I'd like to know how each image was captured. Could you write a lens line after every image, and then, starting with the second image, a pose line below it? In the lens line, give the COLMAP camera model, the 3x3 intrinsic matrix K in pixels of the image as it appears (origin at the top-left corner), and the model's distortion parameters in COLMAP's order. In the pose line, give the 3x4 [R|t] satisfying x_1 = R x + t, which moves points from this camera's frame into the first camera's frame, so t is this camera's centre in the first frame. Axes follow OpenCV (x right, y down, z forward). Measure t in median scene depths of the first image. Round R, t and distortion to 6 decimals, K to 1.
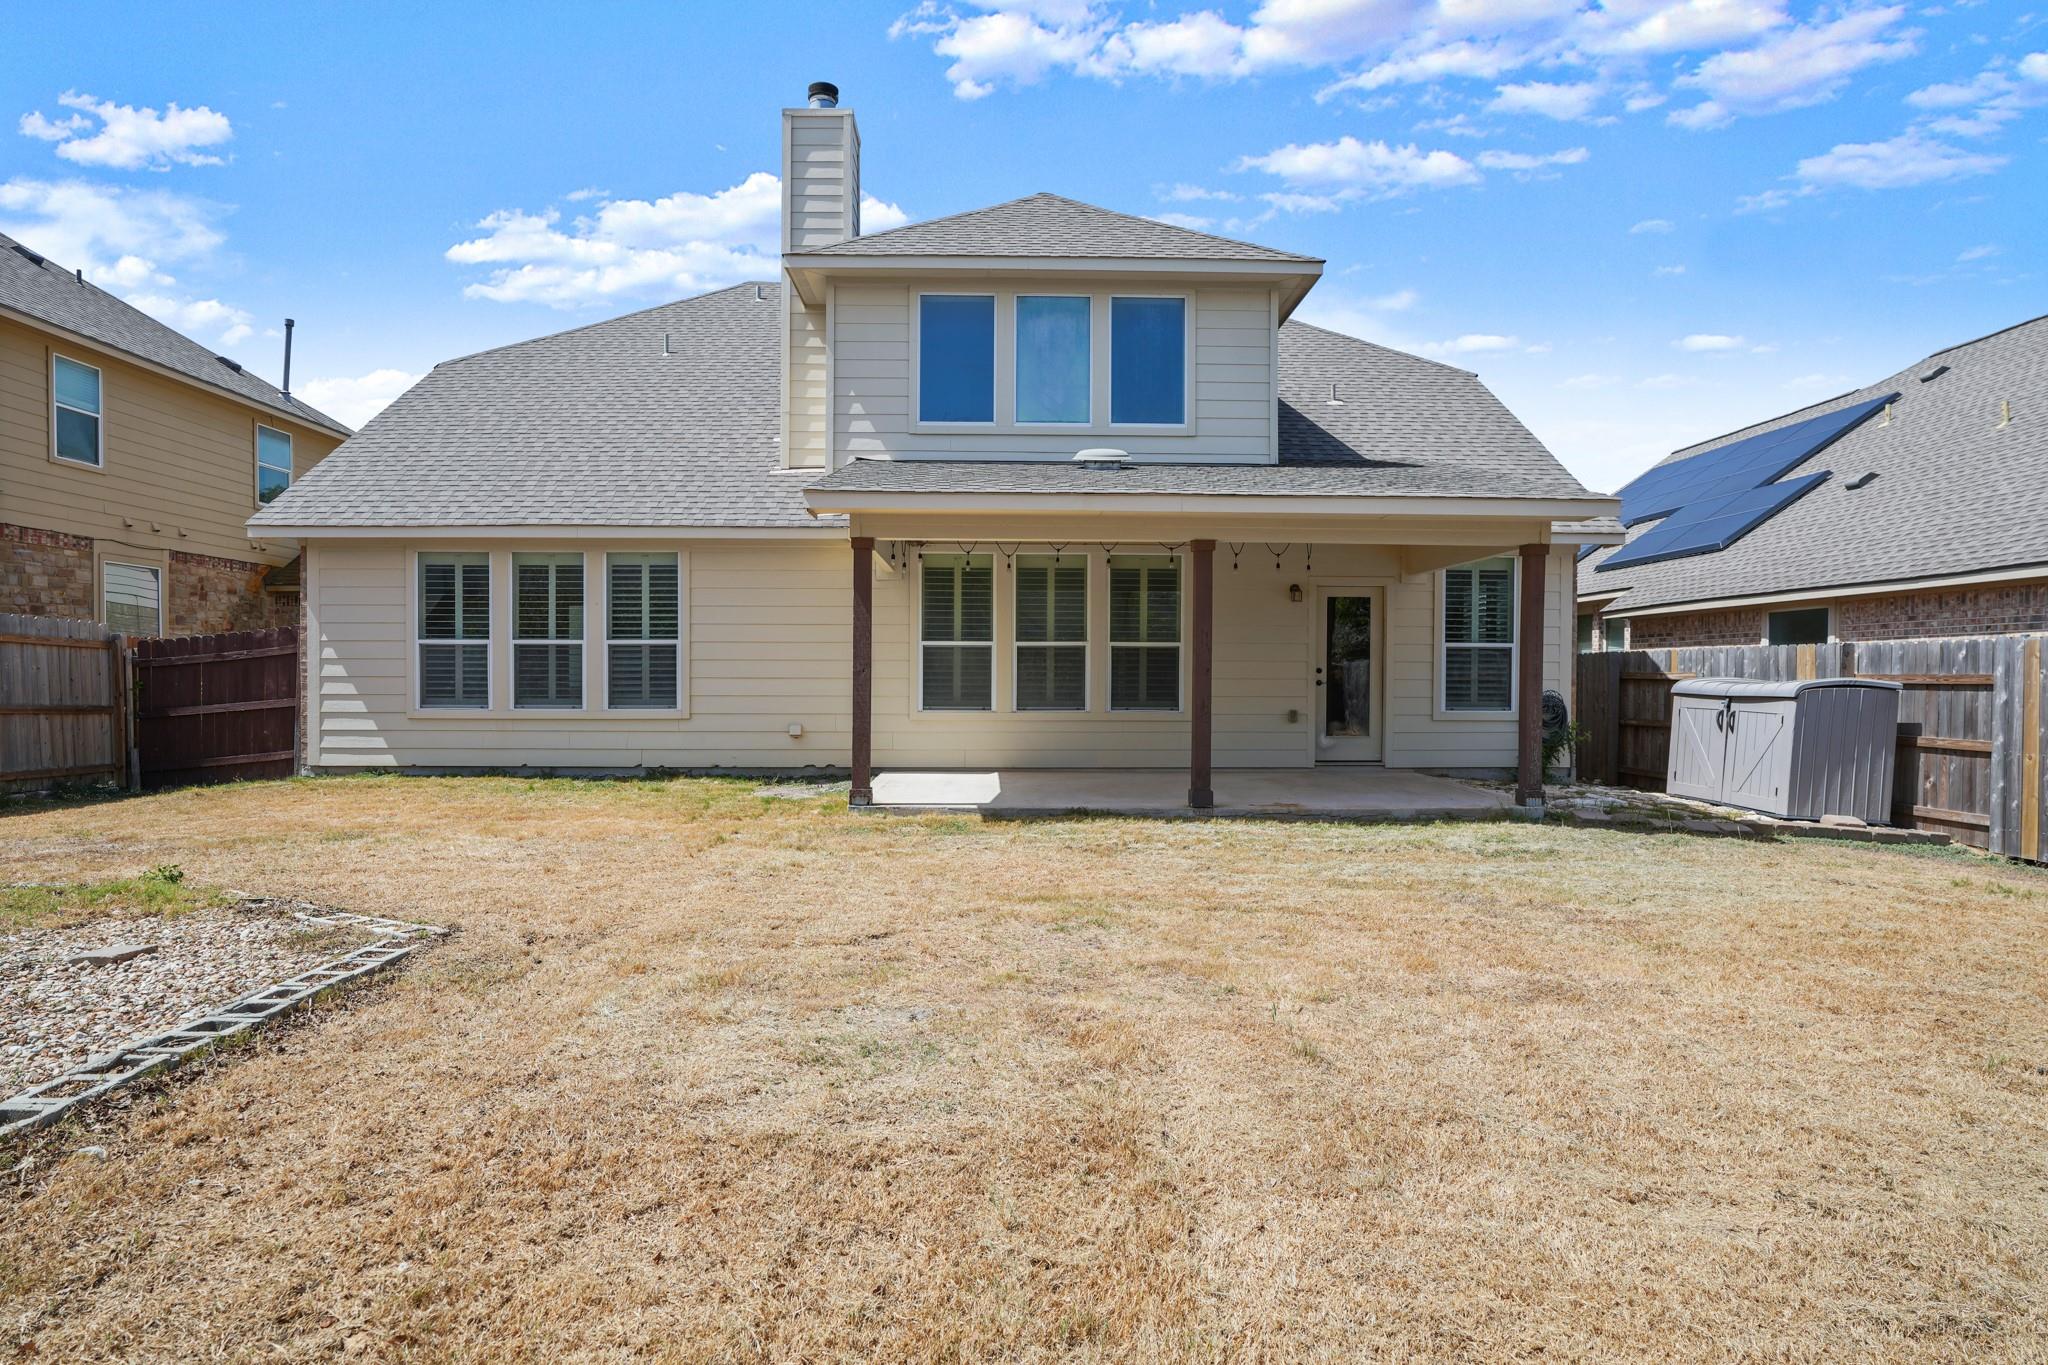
lens RADIAL K [[1148.6, 0, 1019.9], [0, 1148.6, 687.0], [0, 0, 1]] dist [0.008606, 0.003269]
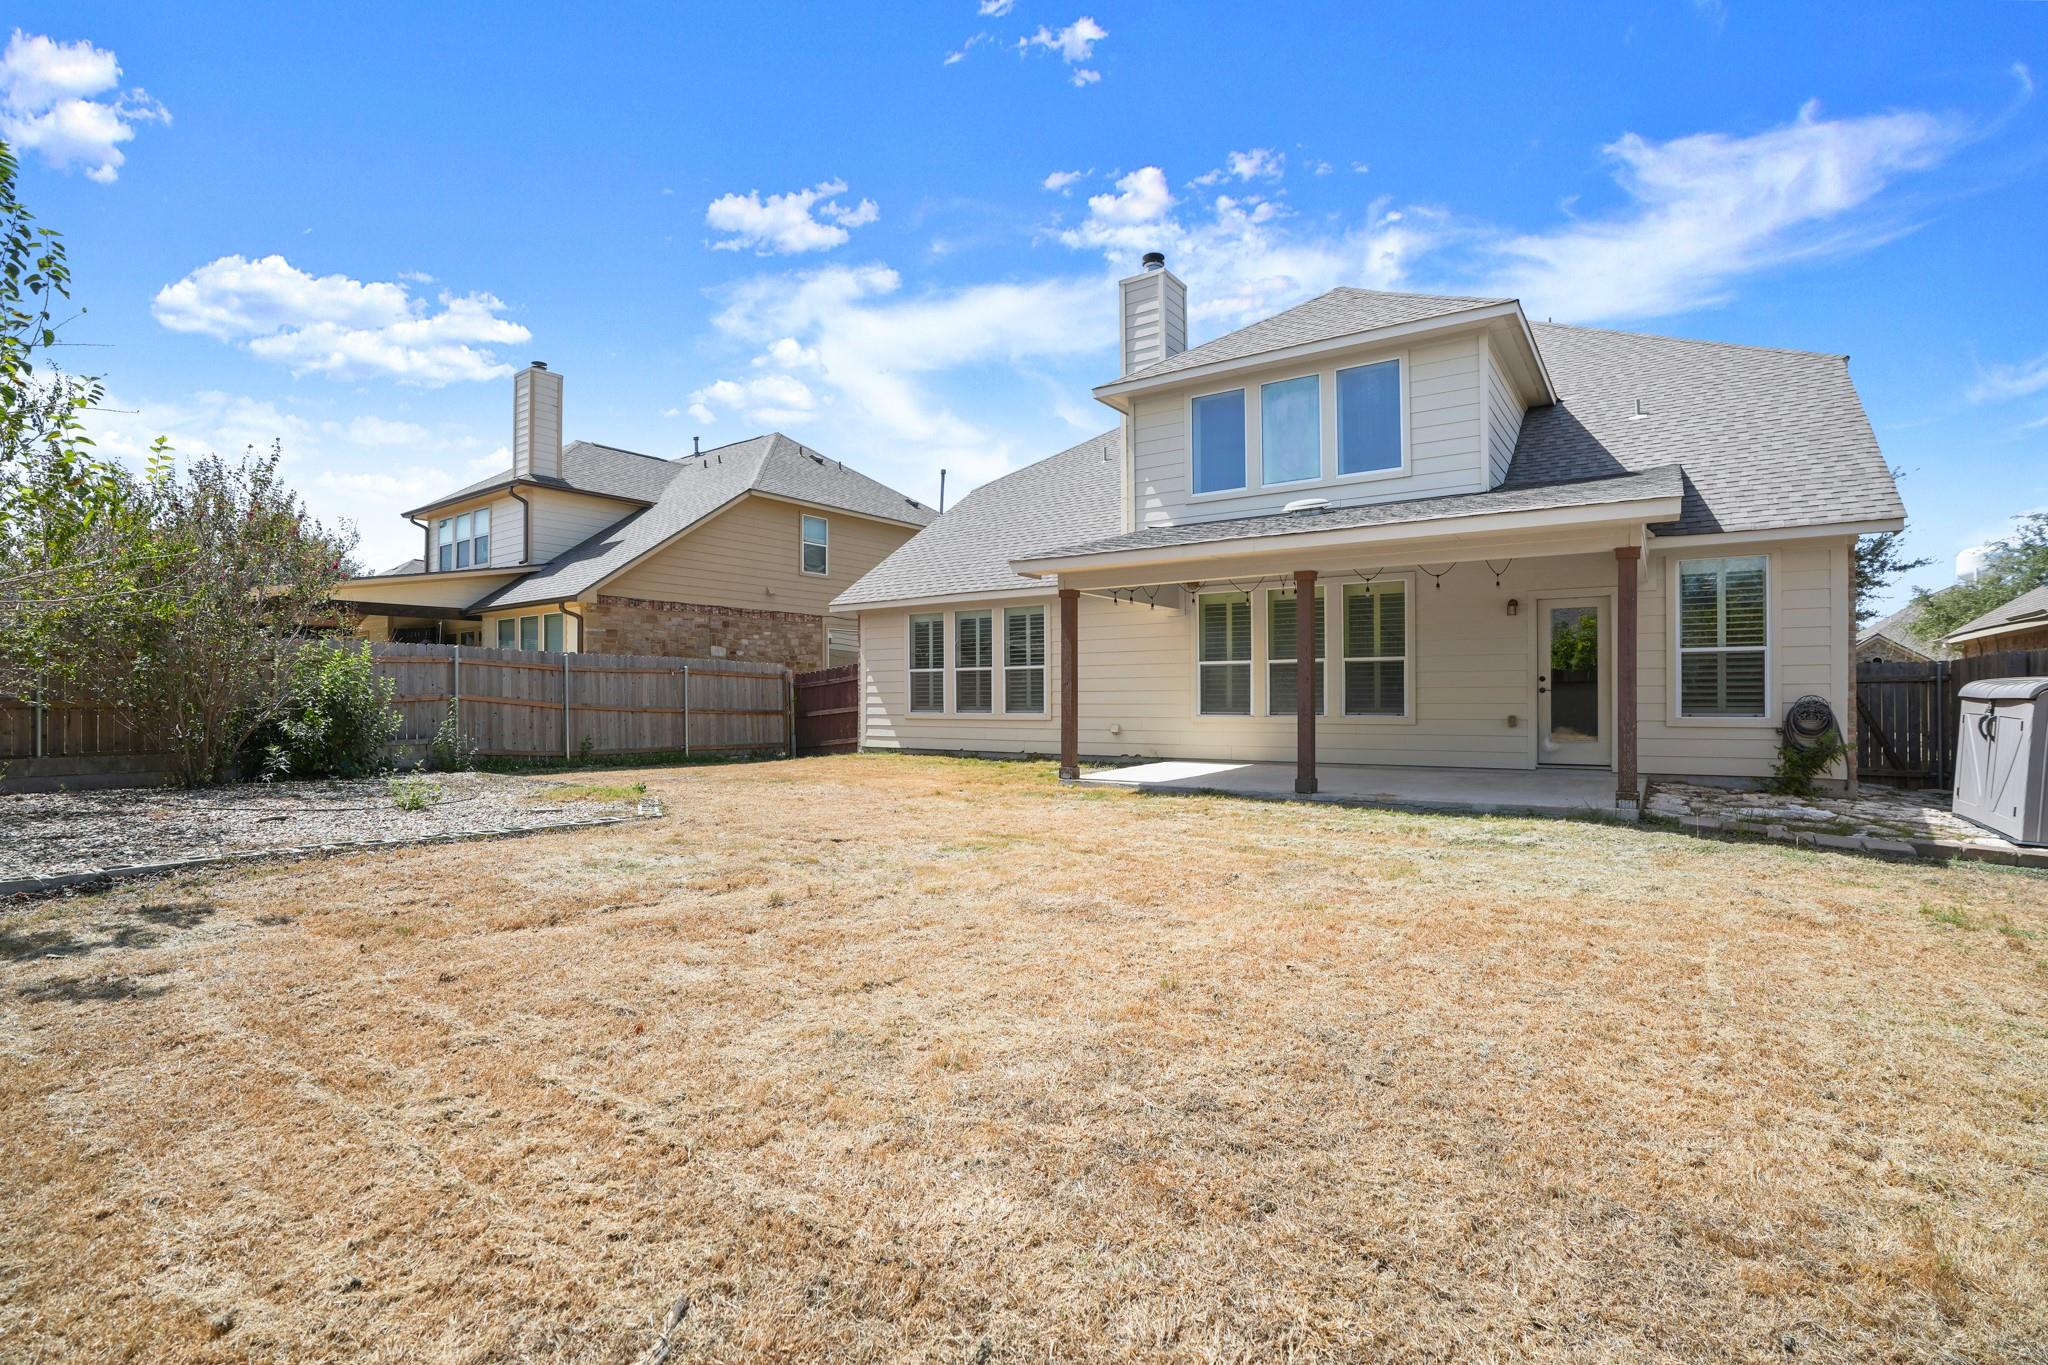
lens RADIAL K [[938.0, 0, 1025.4], [0, 938.0, 683.1], [0, 0, 1]] dist [-0.003196, 0.002230]
pose [[0.820245, -0.015559, -0.571801, 0.362145], [0.003984, 0.999761, -0.021488, 0.006624], [0.571999, 0.015348, 0.820111, 0.016968]]
